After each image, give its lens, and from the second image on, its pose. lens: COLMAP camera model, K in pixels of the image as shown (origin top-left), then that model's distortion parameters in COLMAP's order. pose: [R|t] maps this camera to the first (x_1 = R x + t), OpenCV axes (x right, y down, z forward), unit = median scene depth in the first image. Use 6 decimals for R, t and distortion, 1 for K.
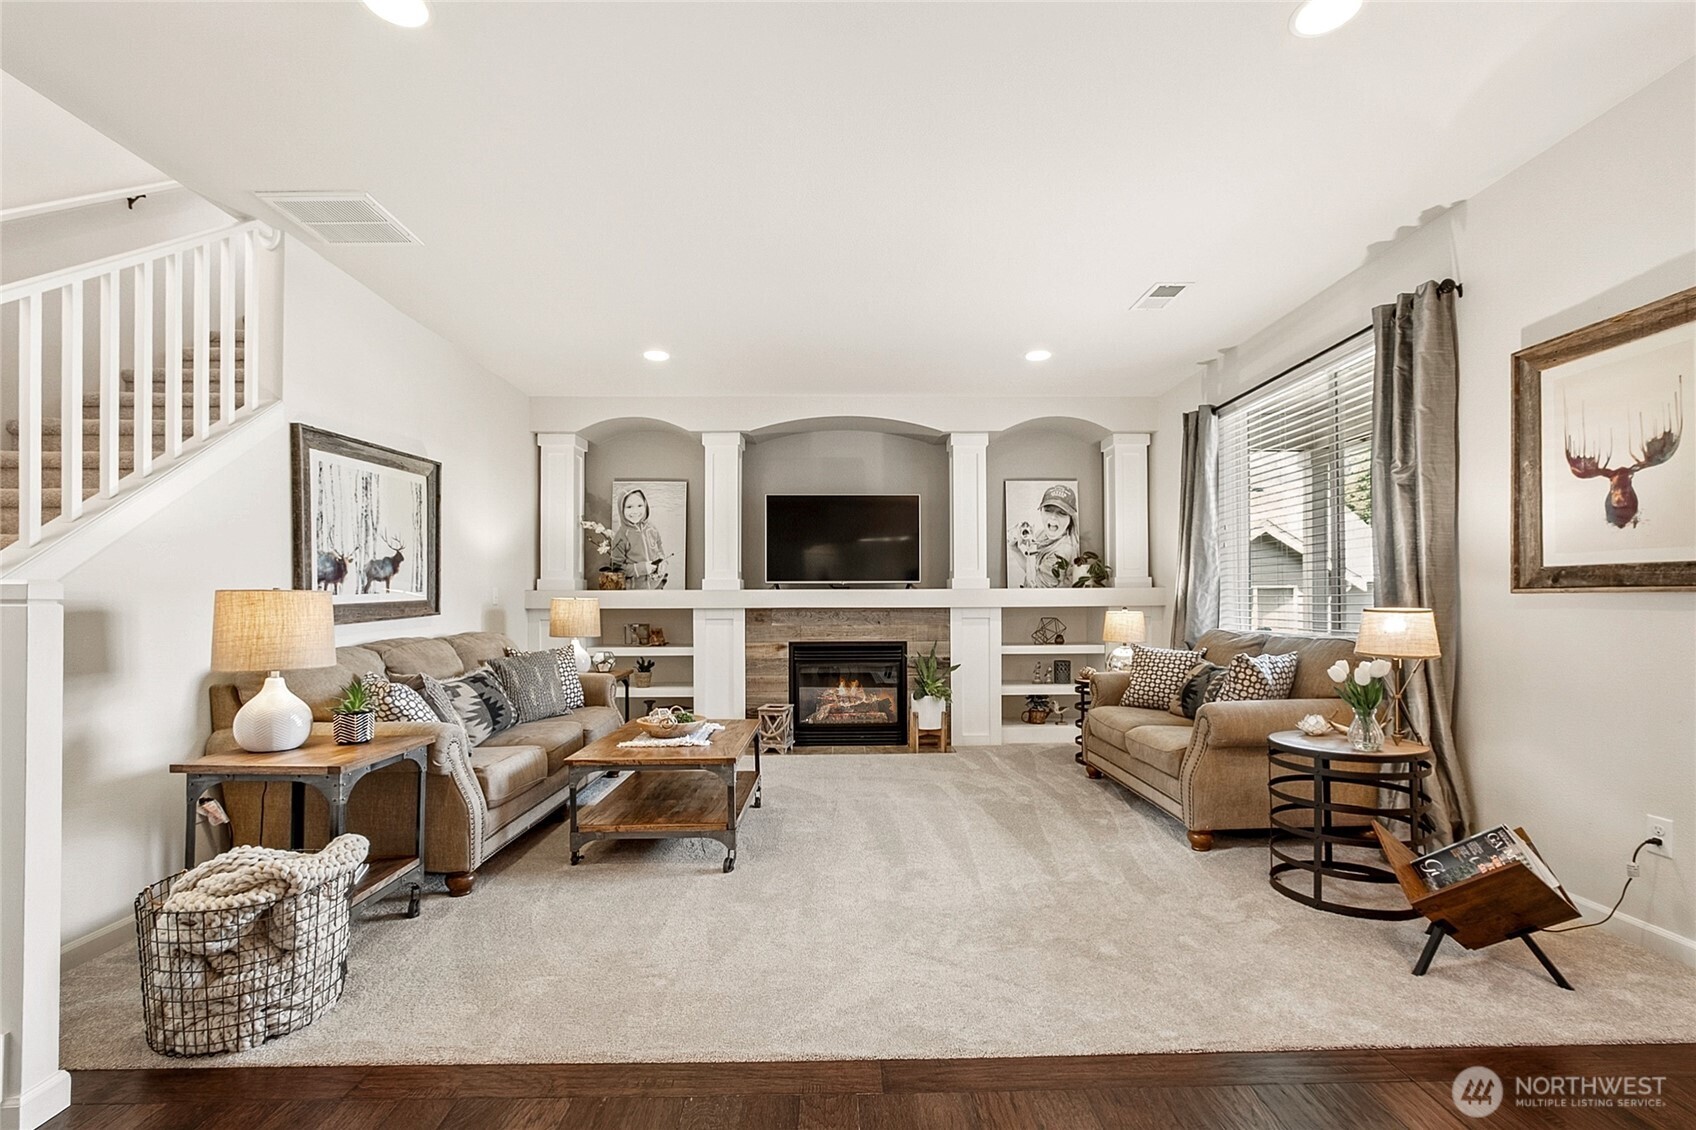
lens RADIAL K [[747.5, 0, 832.9], [0, 747.5, 595.0], [0, 0, 1]] dist [-0.013447, 0.002590]
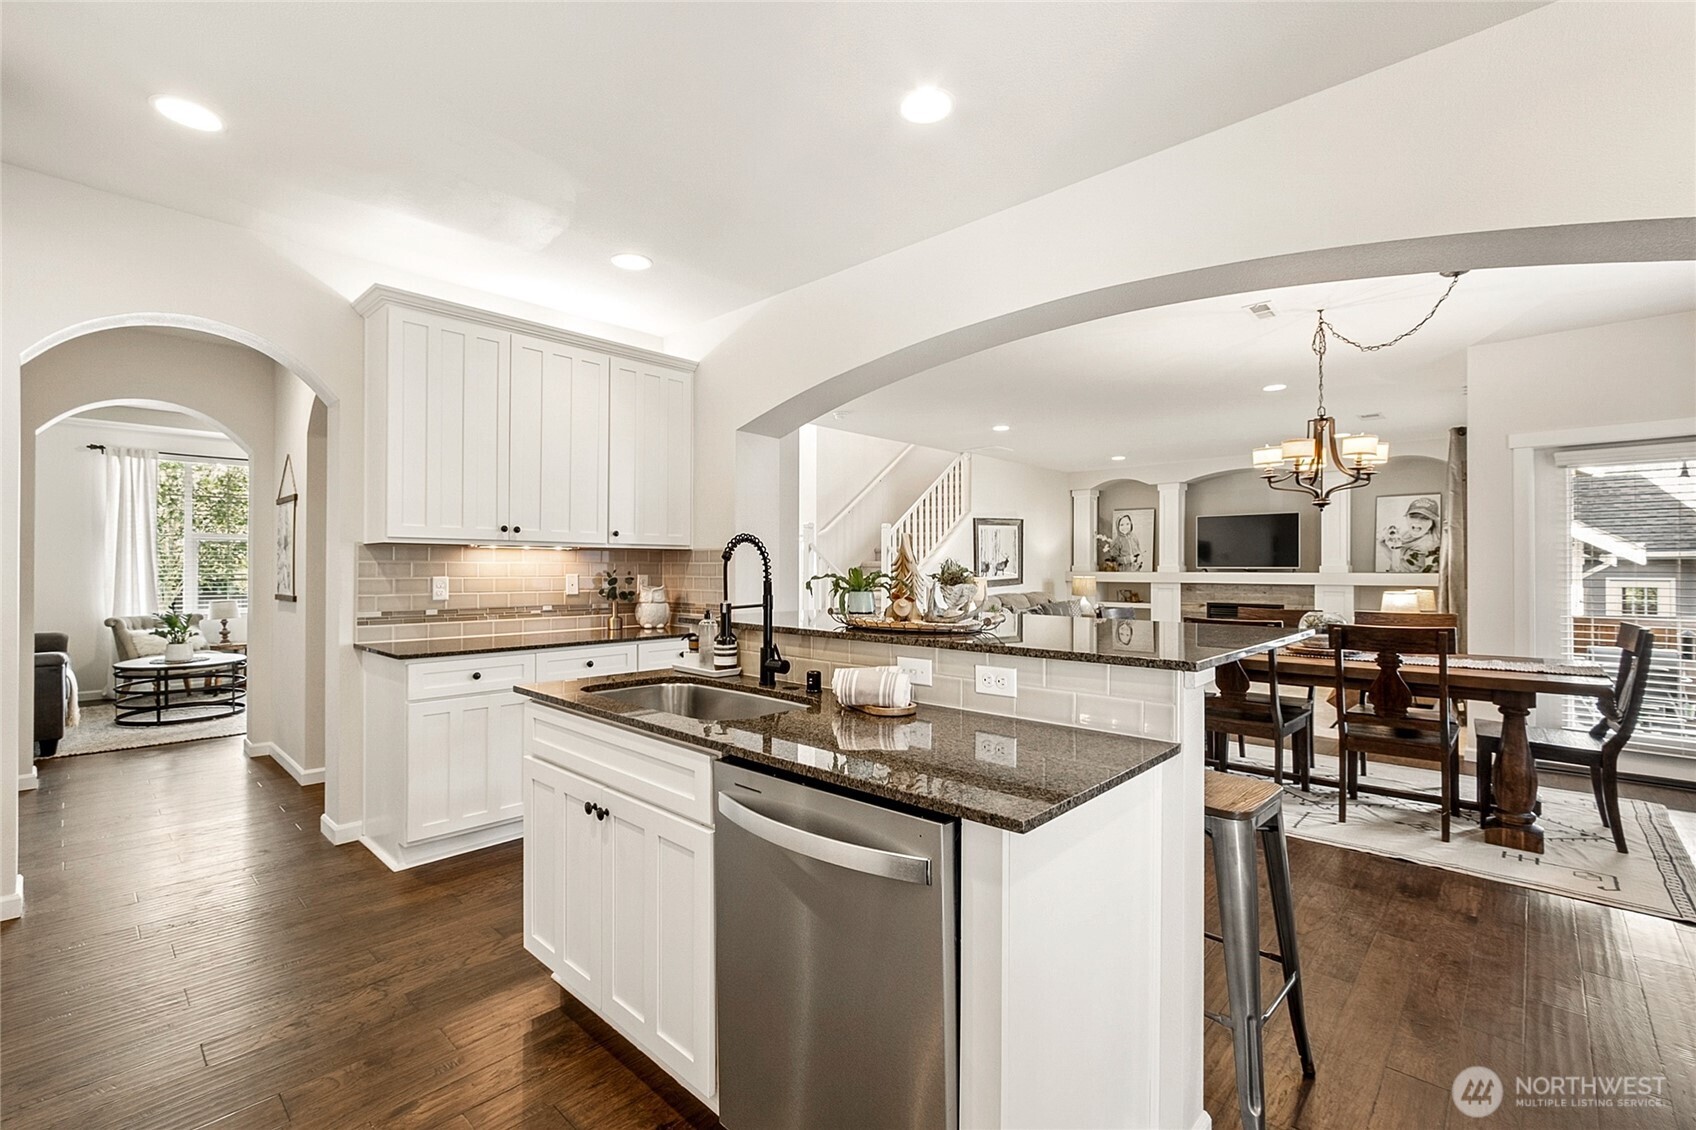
lens RADIAL K [[747.5, 0, 848.3], [0, 747.5, 571.2], [0, 0, 1]] dist [-0.013447, 0.002590]
pose [[0.730329, 0.007844, -0.683050, 0.513690], [0.002869, 0.999890, 0.014550, -0.037362], [0.683089, -0.012586, 0.730226, -0.829640]]
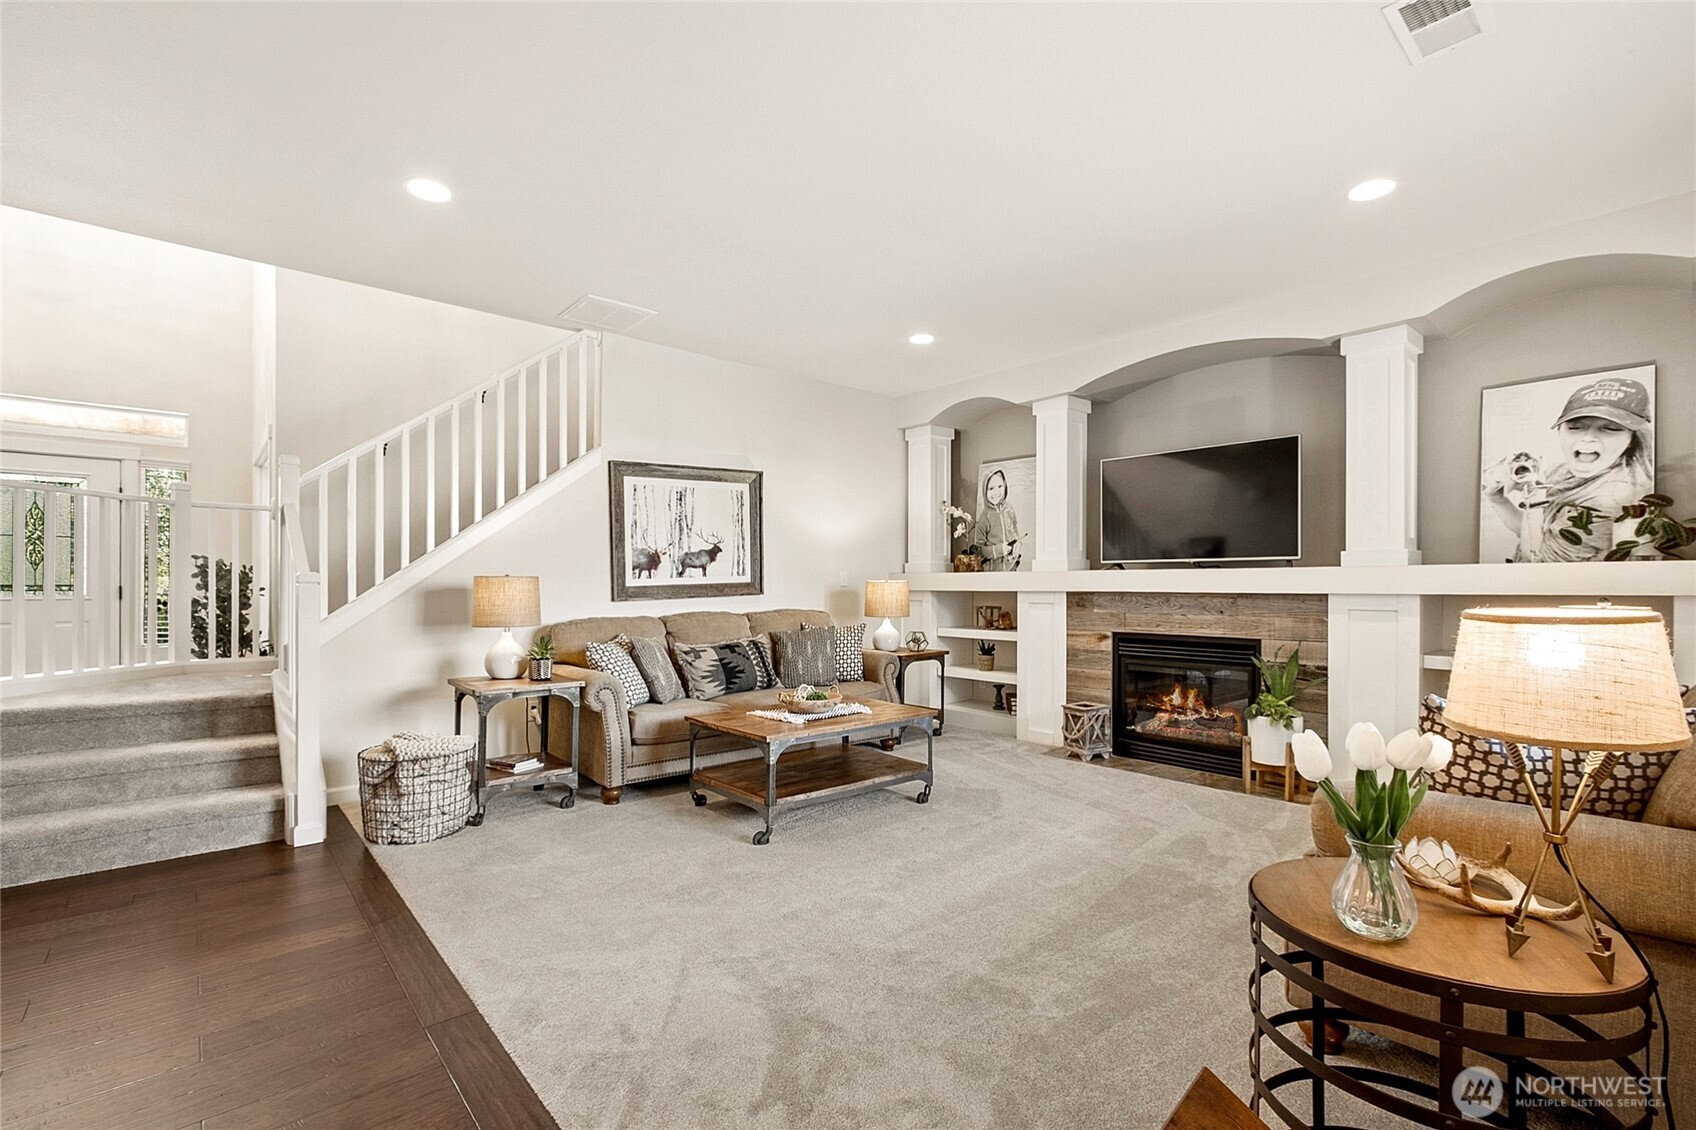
lens RADIAL K [[747.5, 0, 856.2], [0, 747.5, 587.9], [0, 0, 1]] dist [-0.013447, 0.002590]
pose [[0.653939, 0.007714, -0.756508, 0.391909], [0.004687, 0.999888, 0.014247, -0.000615], [0.756533, -0.012862, 0.653829, 0.227514]]
